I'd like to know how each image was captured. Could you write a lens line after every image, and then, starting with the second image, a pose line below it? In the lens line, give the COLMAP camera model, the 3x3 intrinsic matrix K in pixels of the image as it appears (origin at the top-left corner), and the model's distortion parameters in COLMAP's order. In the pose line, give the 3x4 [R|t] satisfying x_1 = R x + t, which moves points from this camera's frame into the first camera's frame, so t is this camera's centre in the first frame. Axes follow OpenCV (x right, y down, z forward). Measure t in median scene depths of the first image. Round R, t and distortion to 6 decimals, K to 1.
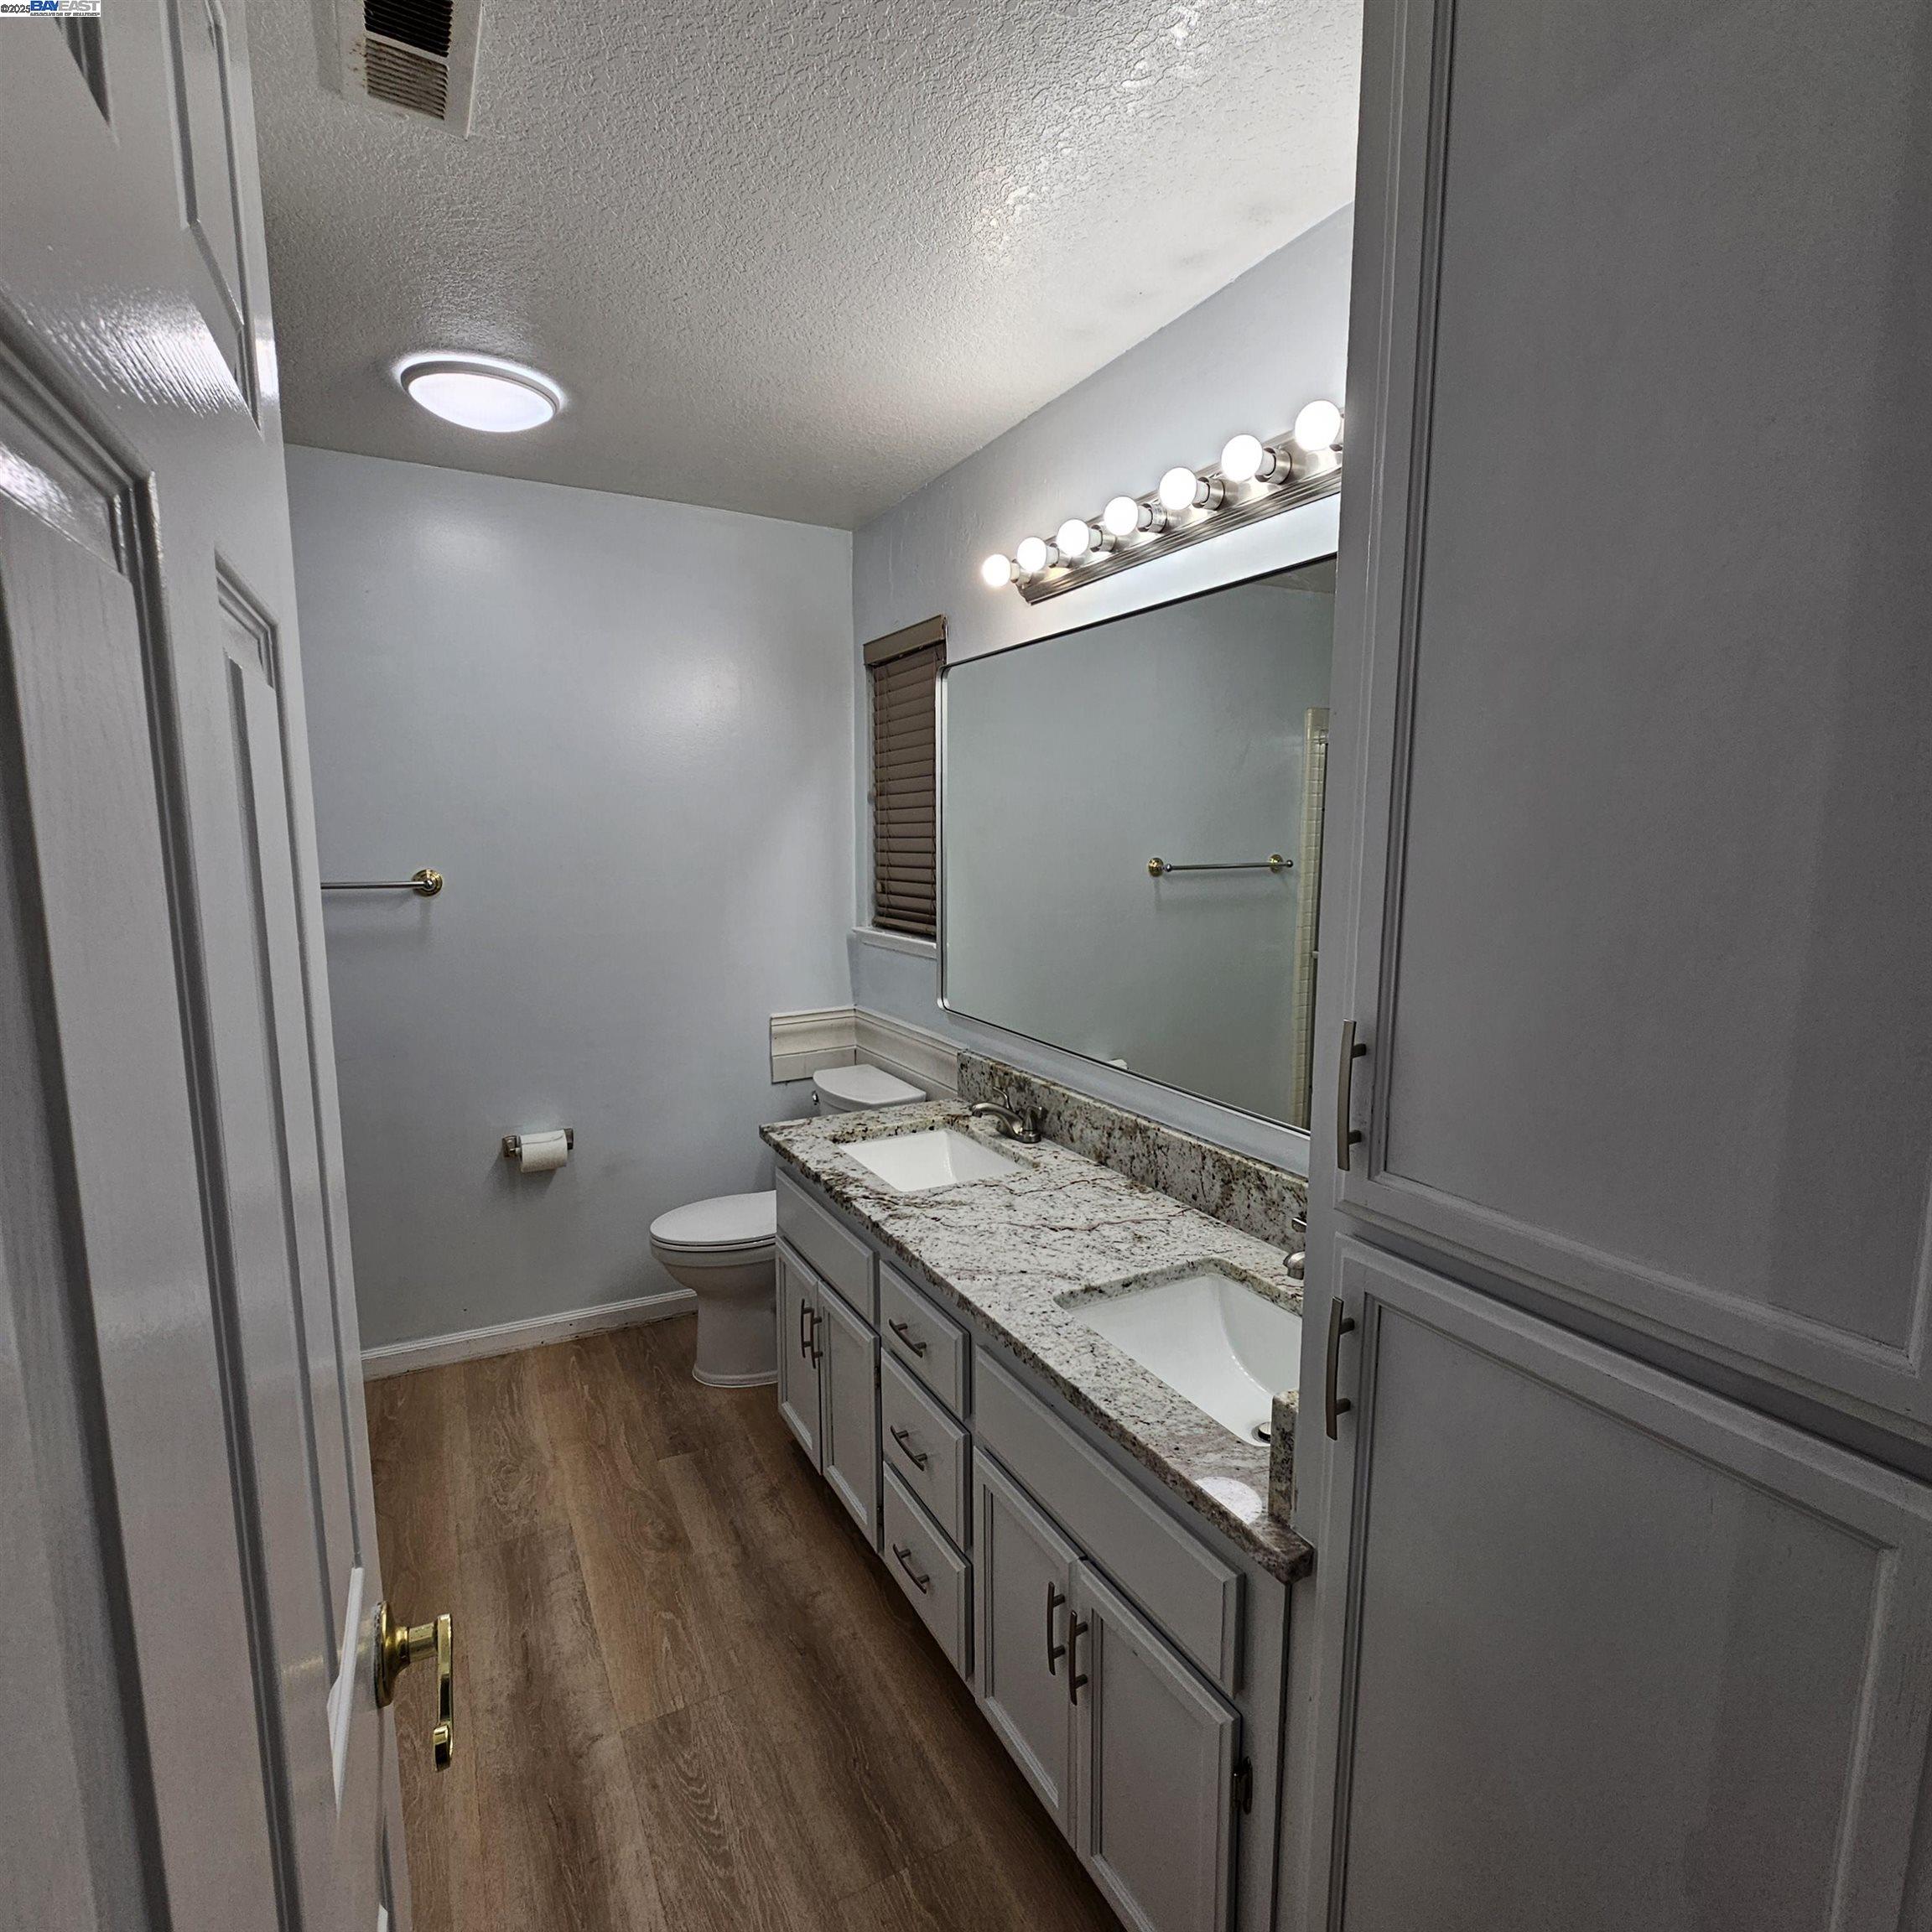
lens RADIAL K [[1048.0, 0, 975.9], [0, 1048.0, 970.1], [0, 0, 1]] dist [0.001742, -0.001218]
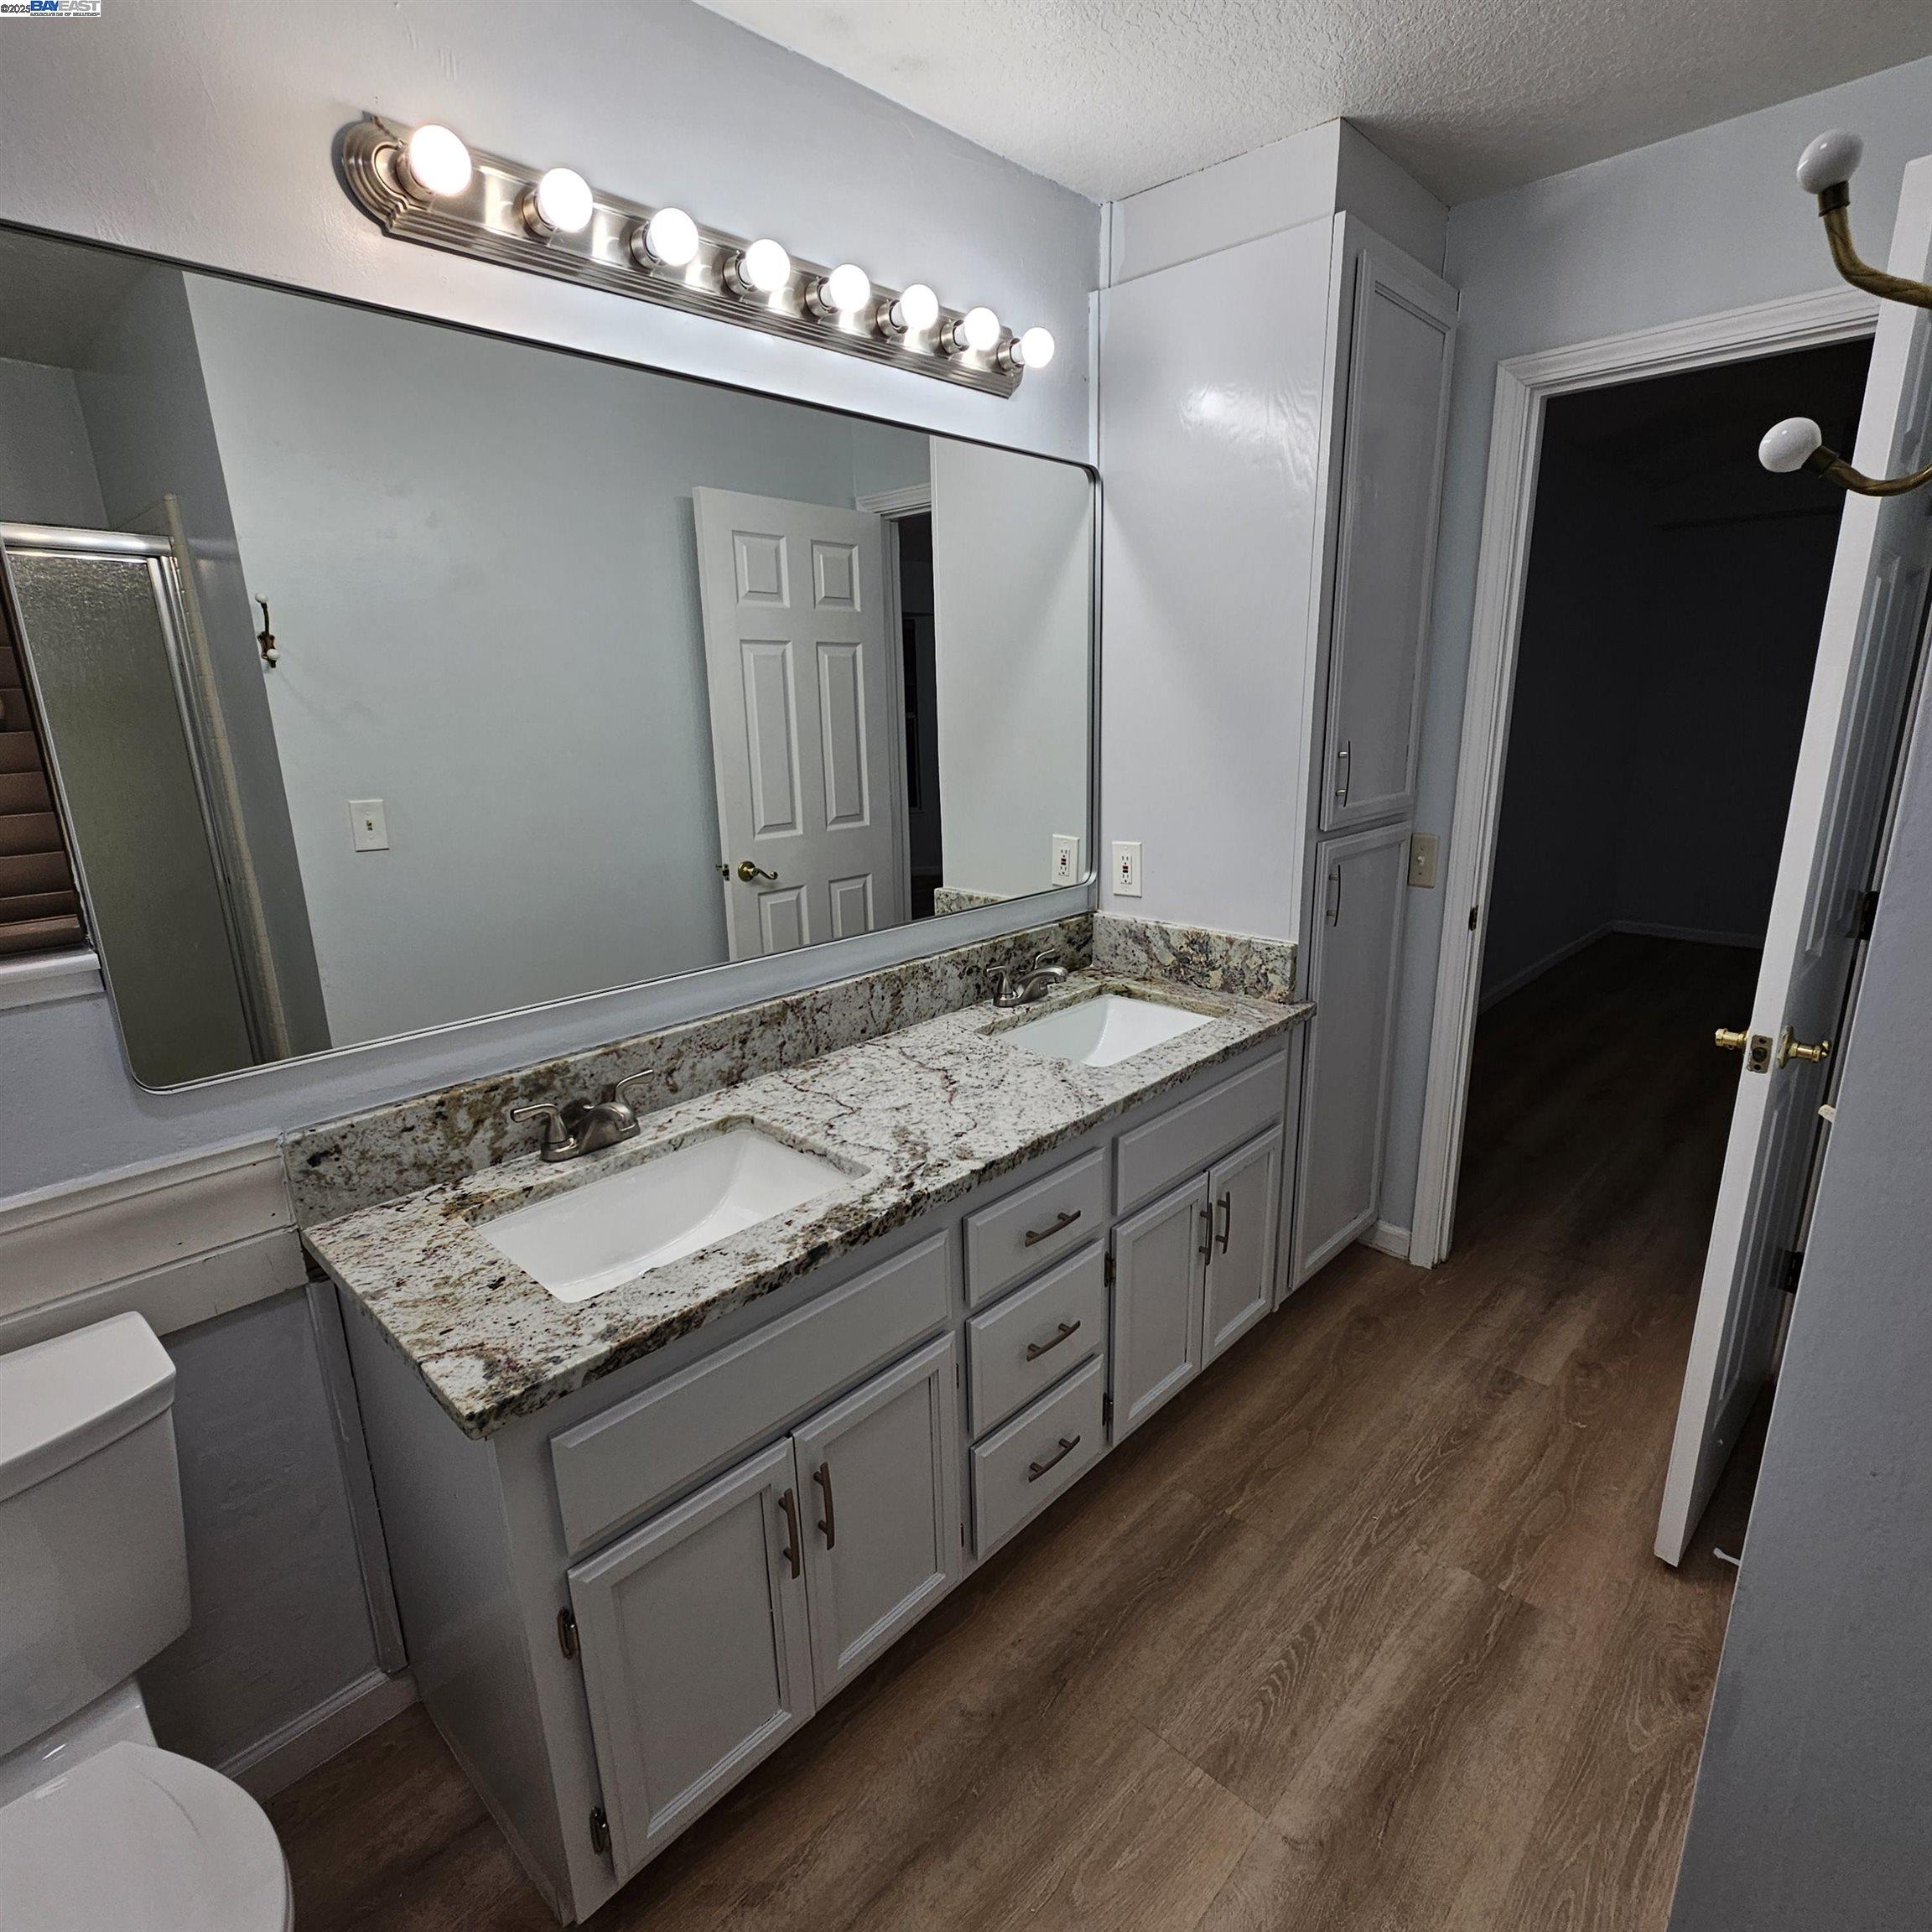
lens RADIAL K [[1048.0, 0, 977.5], [0, 1048.0, 971.3], [0, 0, 1]] dist [0.001742, -0.001218]
pose [[-0.302544, -0.242994, 0.921640, -0.731594], [0.151141, 0.942491, 0.298106, -0.125042], [-0.941076, 0.229488, -0.248419, 1.084638]]
